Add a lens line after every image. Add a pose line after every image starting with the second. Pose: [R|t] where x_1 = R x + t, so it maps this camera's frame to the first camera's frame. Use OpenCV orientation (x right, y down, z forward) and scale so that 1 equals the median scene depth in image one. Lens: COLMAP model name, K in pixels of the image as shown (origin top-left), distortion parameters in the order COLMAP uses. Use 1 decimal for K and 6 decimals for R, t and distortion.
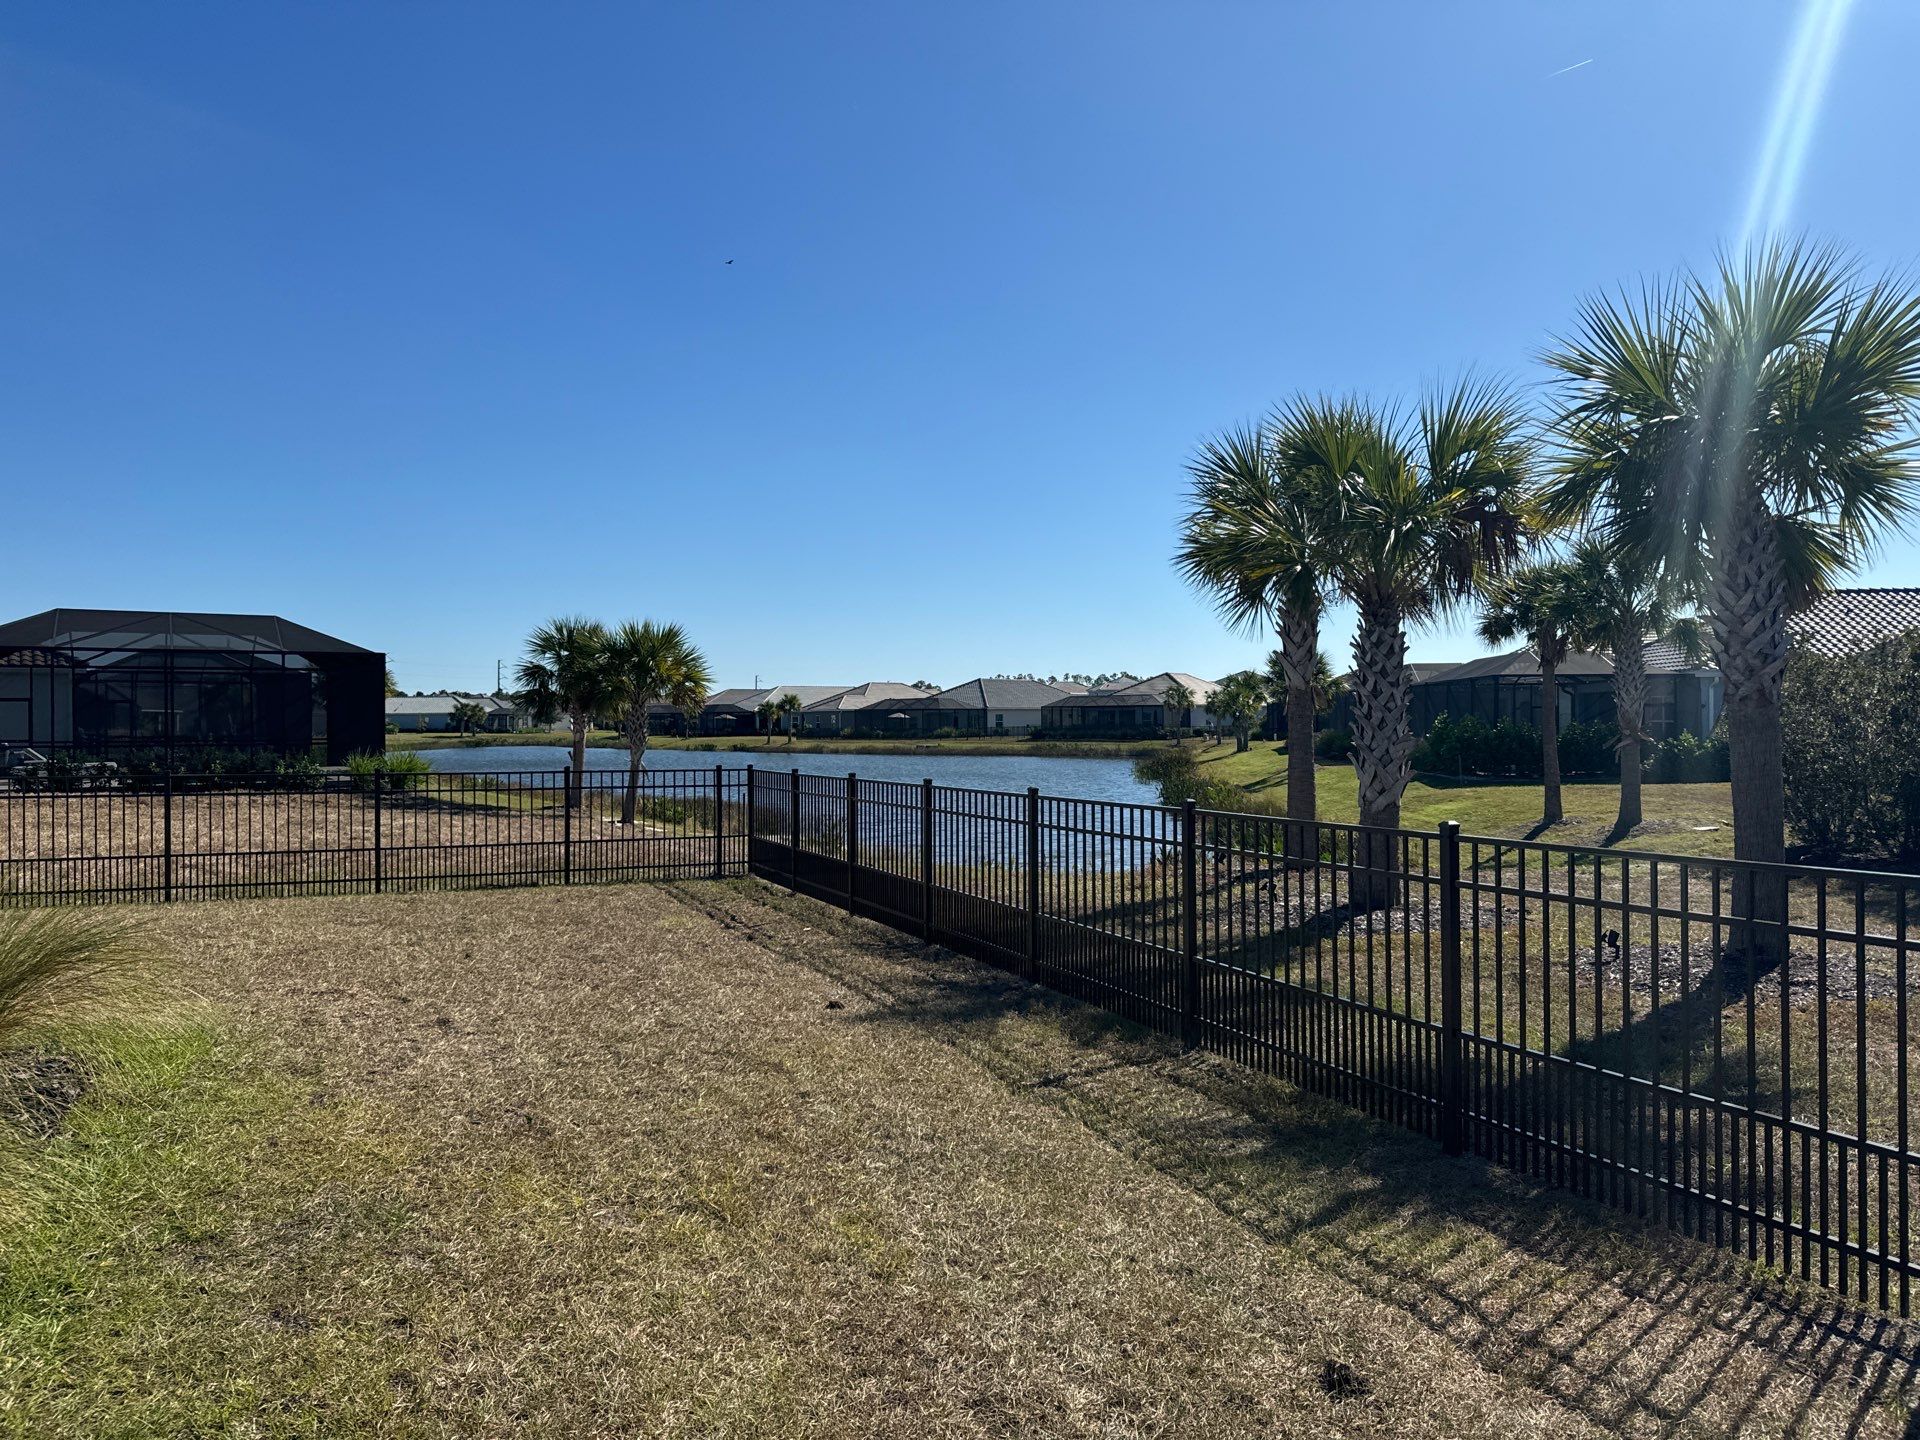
lens RADIAL K [[1317.1, 0, 960.0], [0, 1317.1, 720.0], [0, 0, 1]] dist [0.005107, 0.001850]
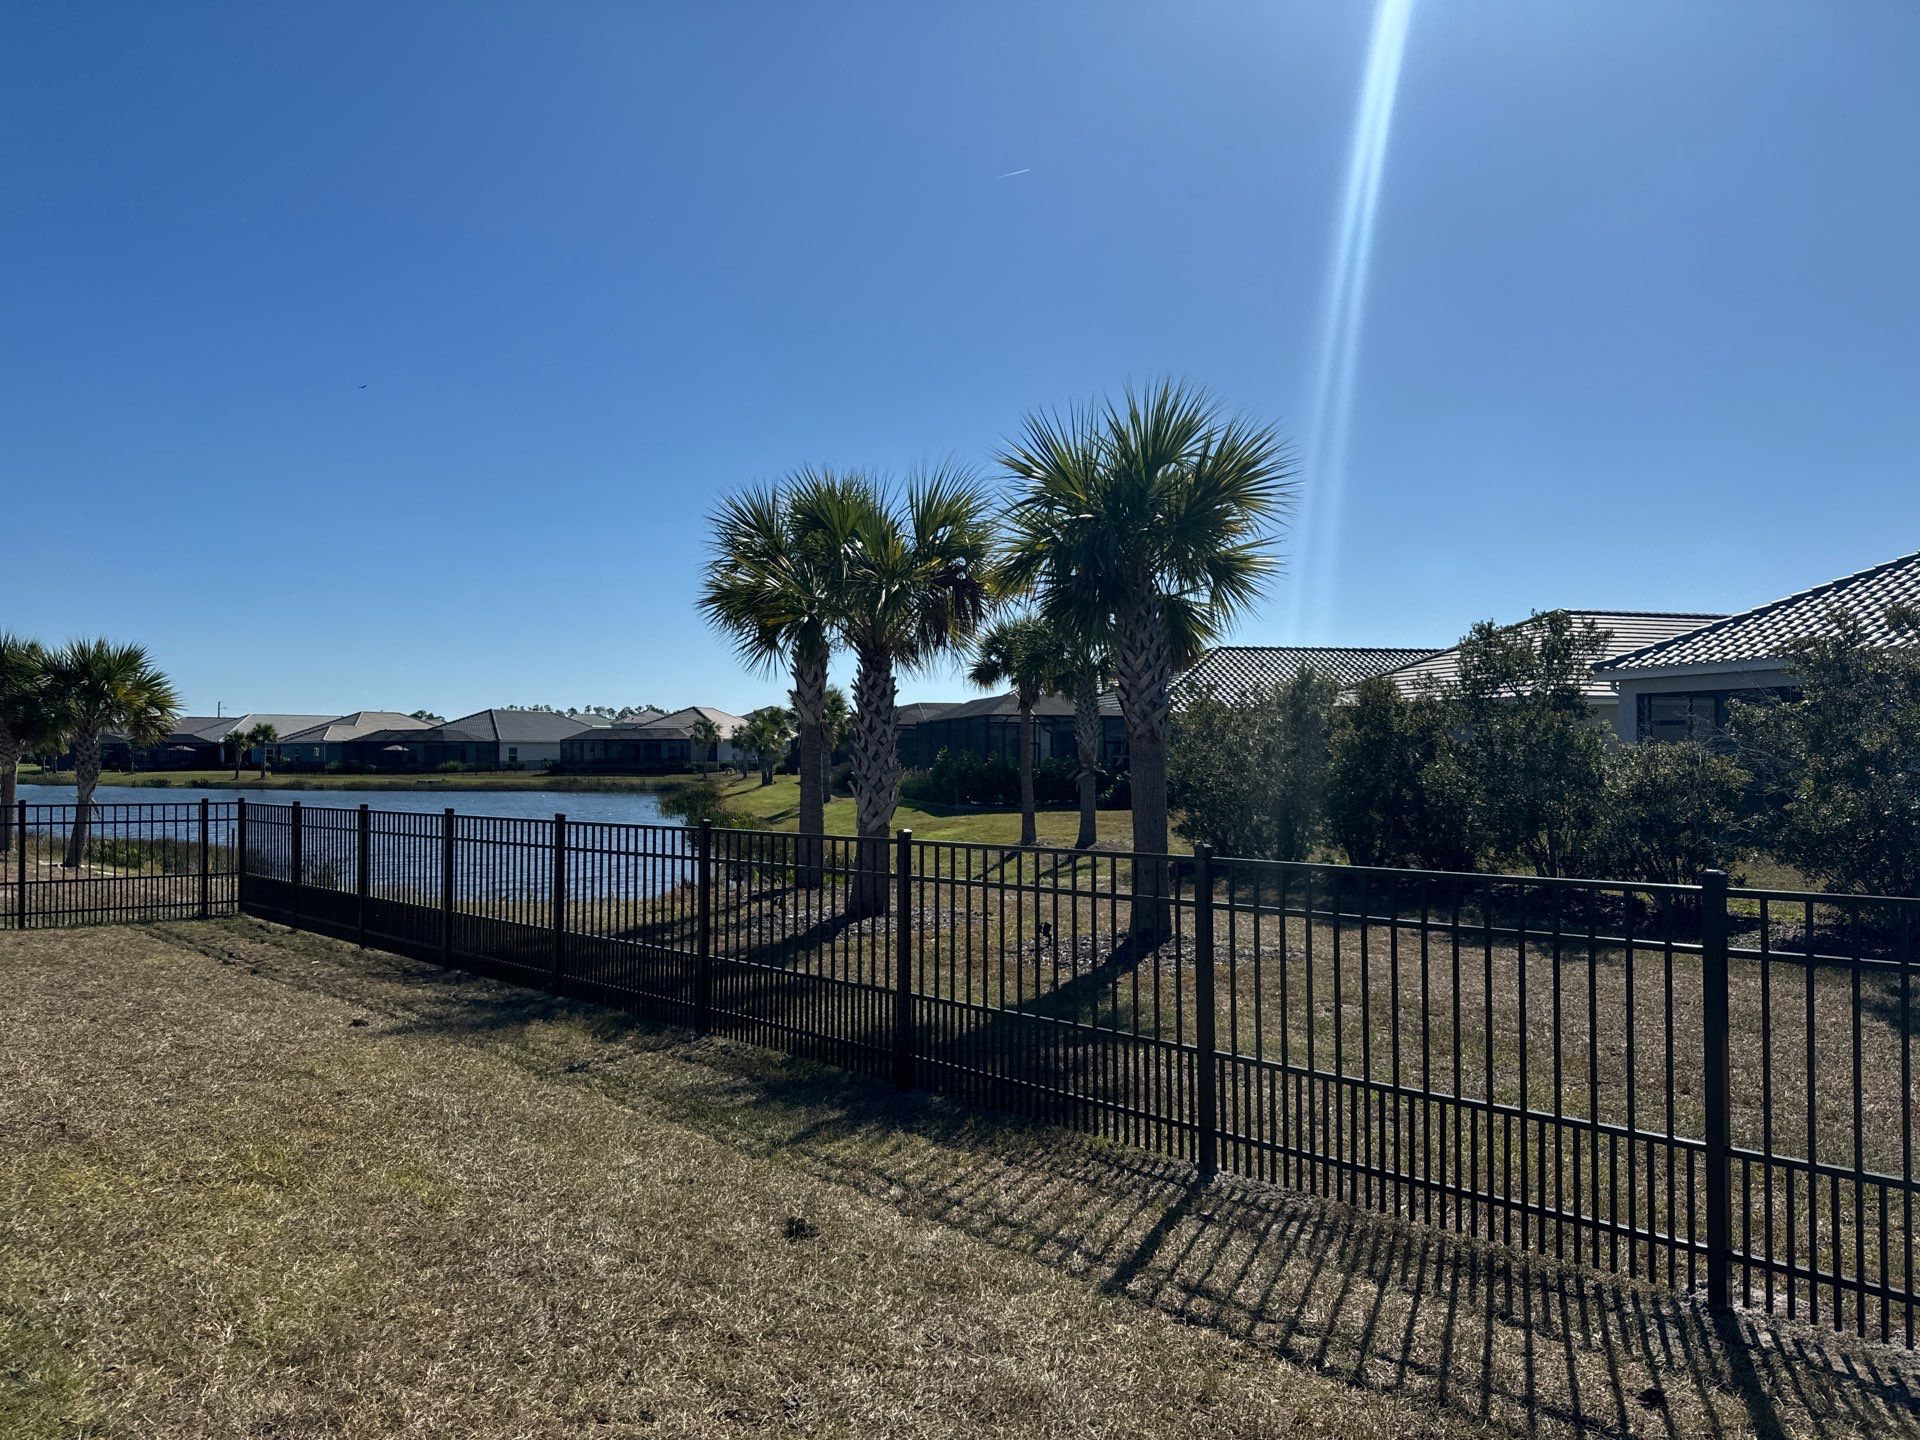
lens RADIAL K [[1331.5, 0, 960.0], [0, 1331.5, 720.0], [0, 0, 1]] dist [0.050413, -0.071351]
pose [[0.938469, 0.013312, 0.345106, -0.014545], [-0.004362, 0.999634, -0.026696, 0.002375], [-0.345335, 0.023548, 0.938184, -0.132626]]
